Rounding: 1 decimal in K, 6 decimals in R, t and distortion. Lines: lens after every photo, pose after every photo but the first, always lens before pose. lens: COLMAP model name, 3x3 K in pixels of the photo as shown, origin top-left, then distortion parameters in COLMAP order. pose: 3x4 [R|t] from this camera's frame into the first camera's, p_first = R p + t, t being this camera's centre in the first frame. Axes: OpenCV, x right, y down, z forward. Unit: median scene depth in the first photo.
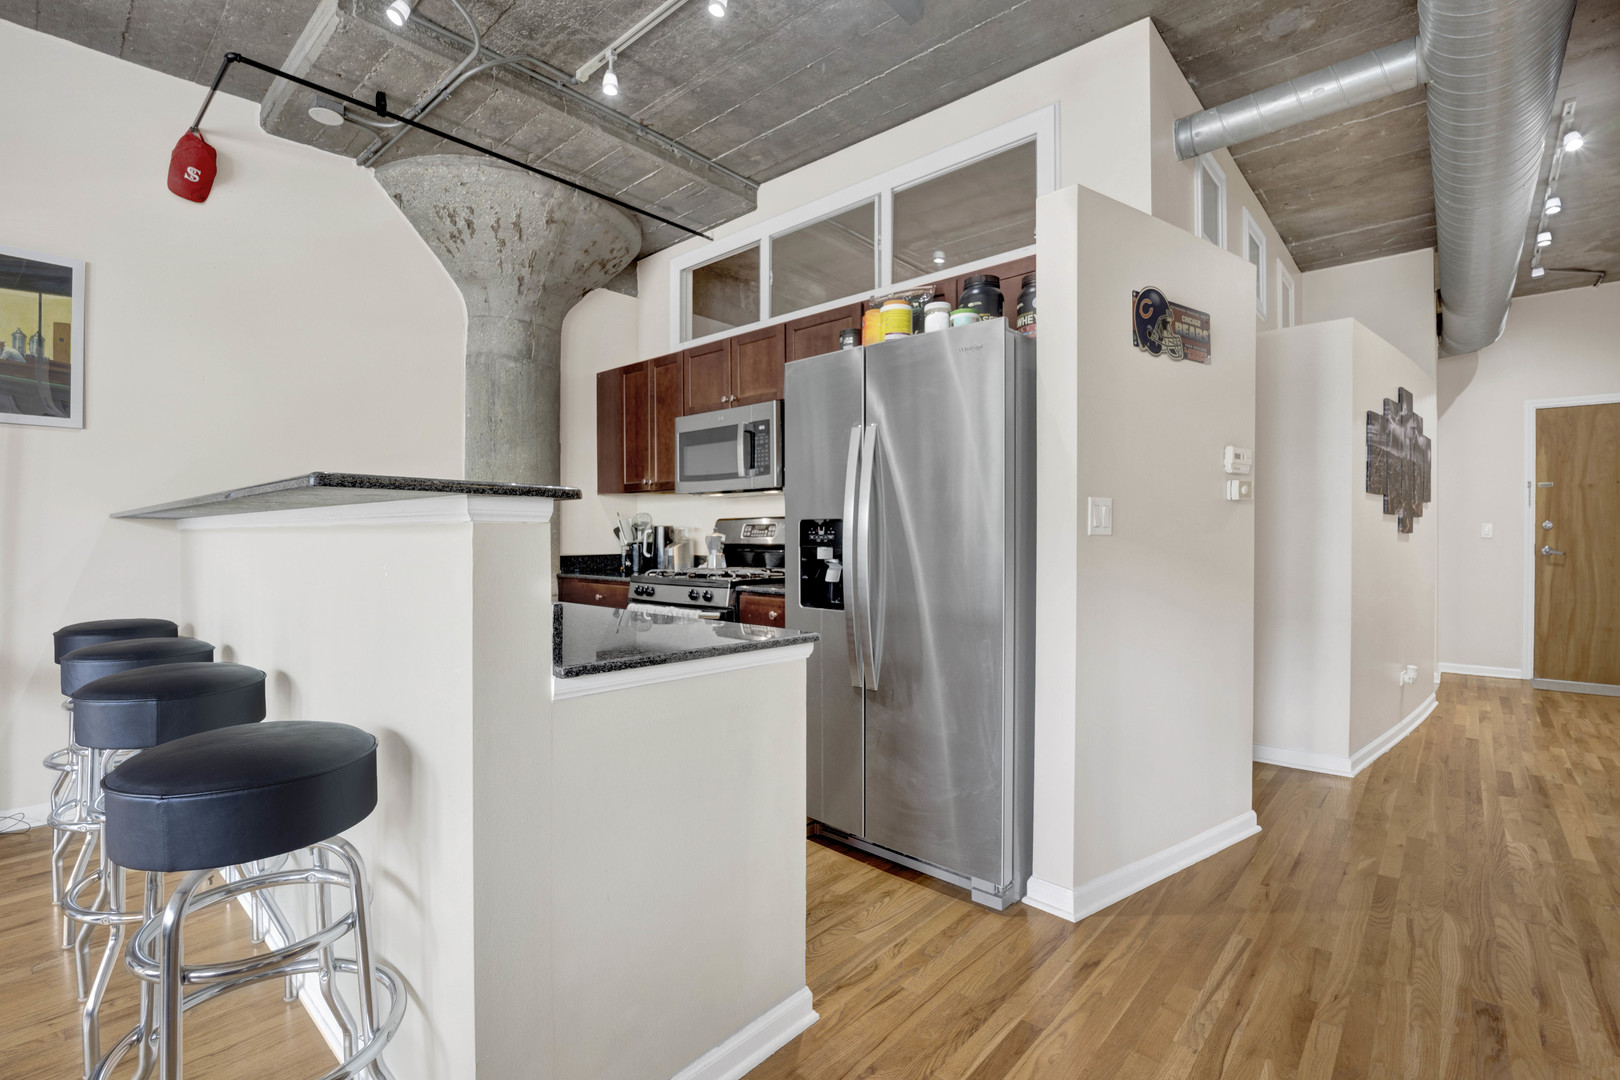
lens RADIAL K [[727.0, 0, 819.4], [0, 727.0, 538.2], [0, 0, 1]] dist [-0.028590, -0.000432]
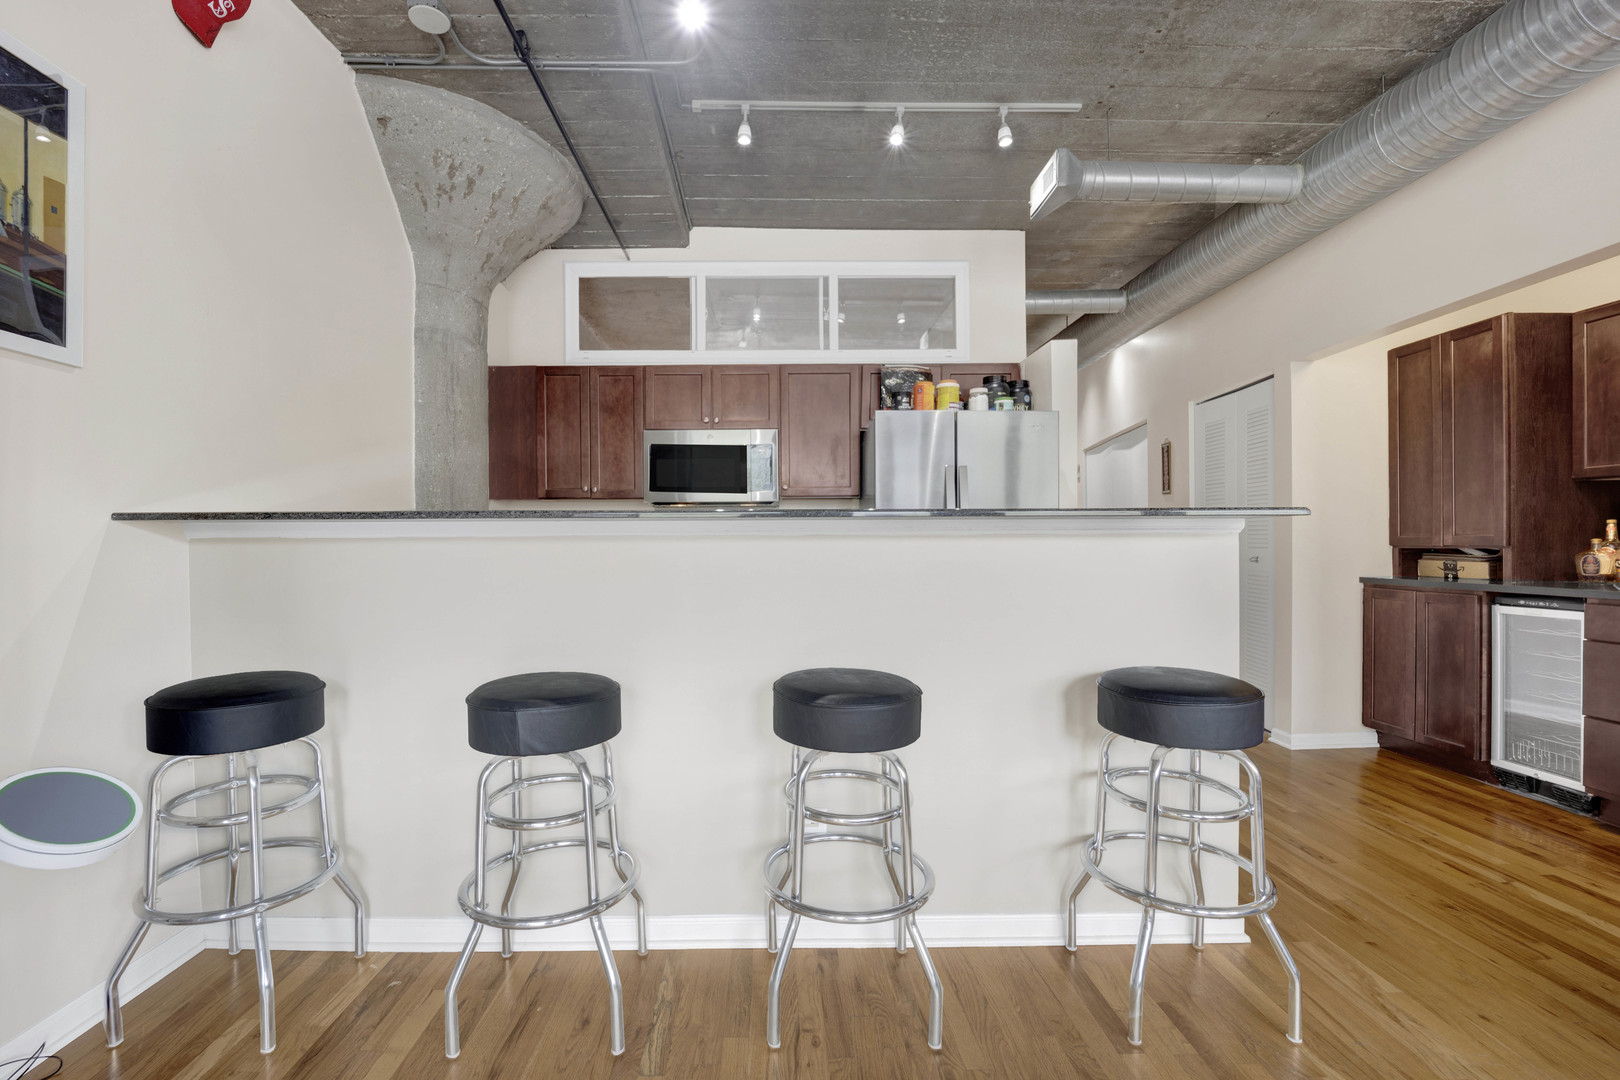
lens RADIAL K [[677.0, 0, 789.6], [0, 677.0, 548.8], [0, 0, 1]] dist [-0.017846, -0.000145]
pose [[0.743992, -0.013097, 0.668060, -0.744074], [0.008801, 0.999913, 0.009802, -0.001932], [-0.668130, -0.001413, 0.744043, 0.140374]]
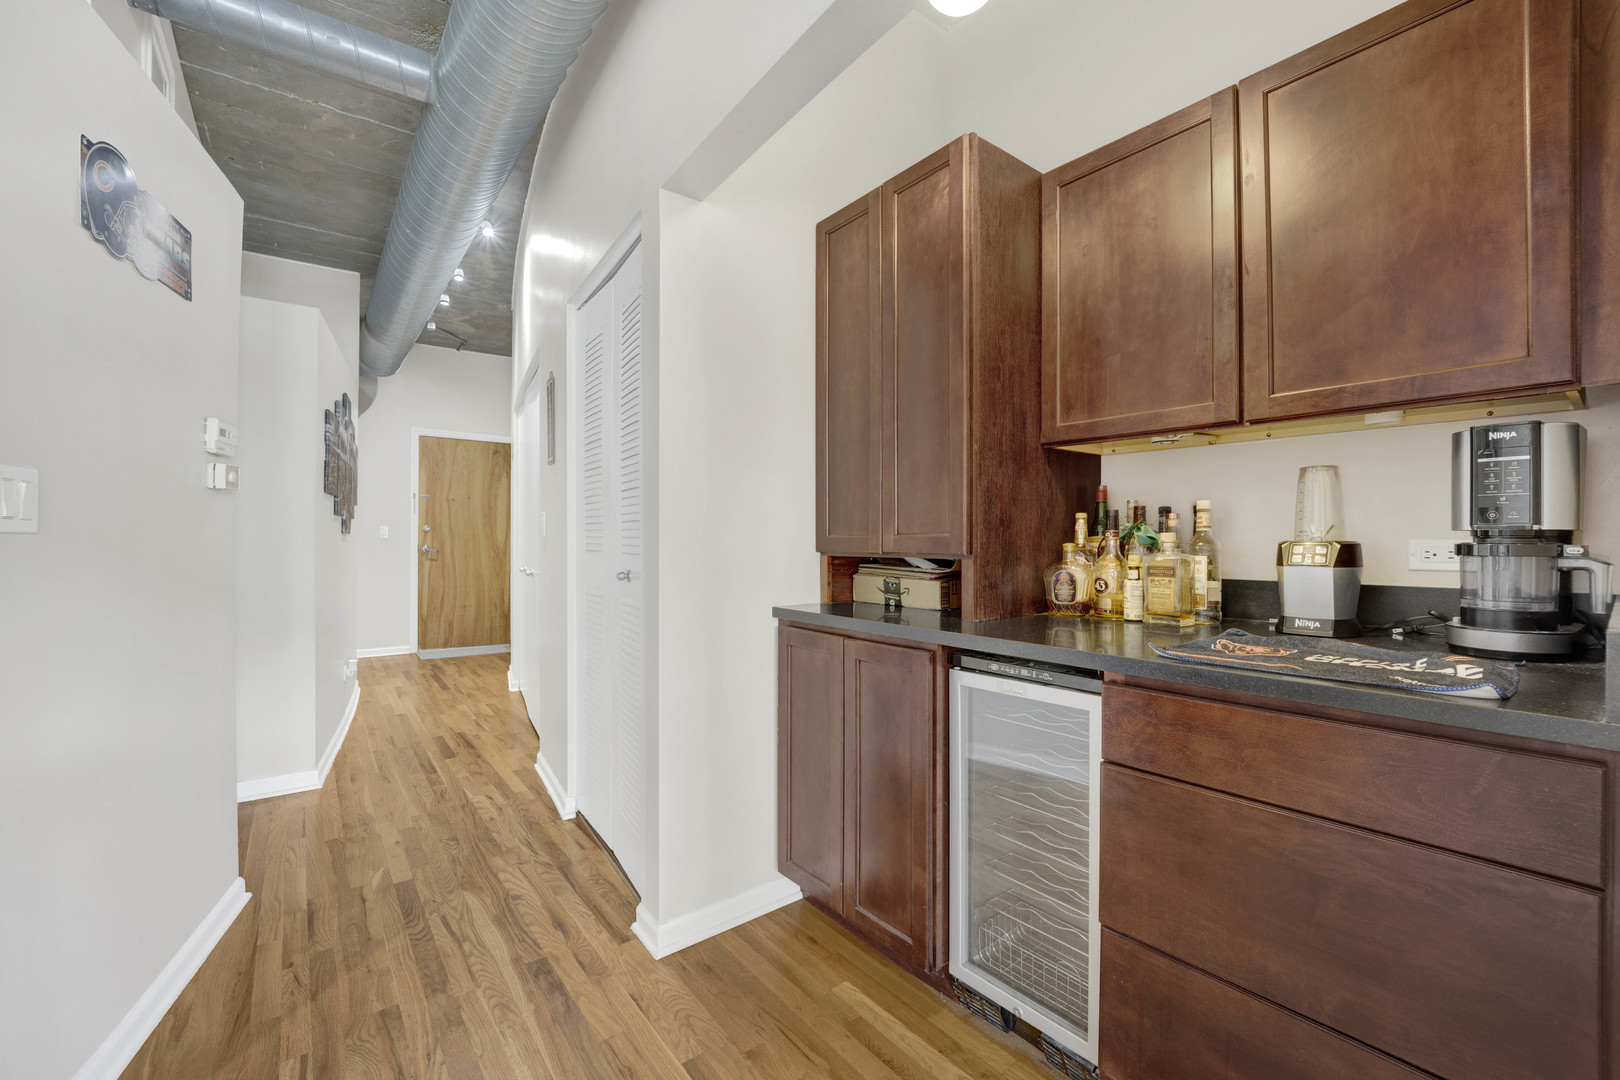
lens RADIAL K [[664.3, 0, 803.2], [0, 664.3, 541.5], [0, 0, 1]] dist [-0.025522, 0.000595]
pose [[0.196130, -0.002769, 0.980574, 0.013228], [-0.001370, 0.999994, 0.003097, 0.000040], [-0.980577, -0.001951, 0.196125, 0.179414]]
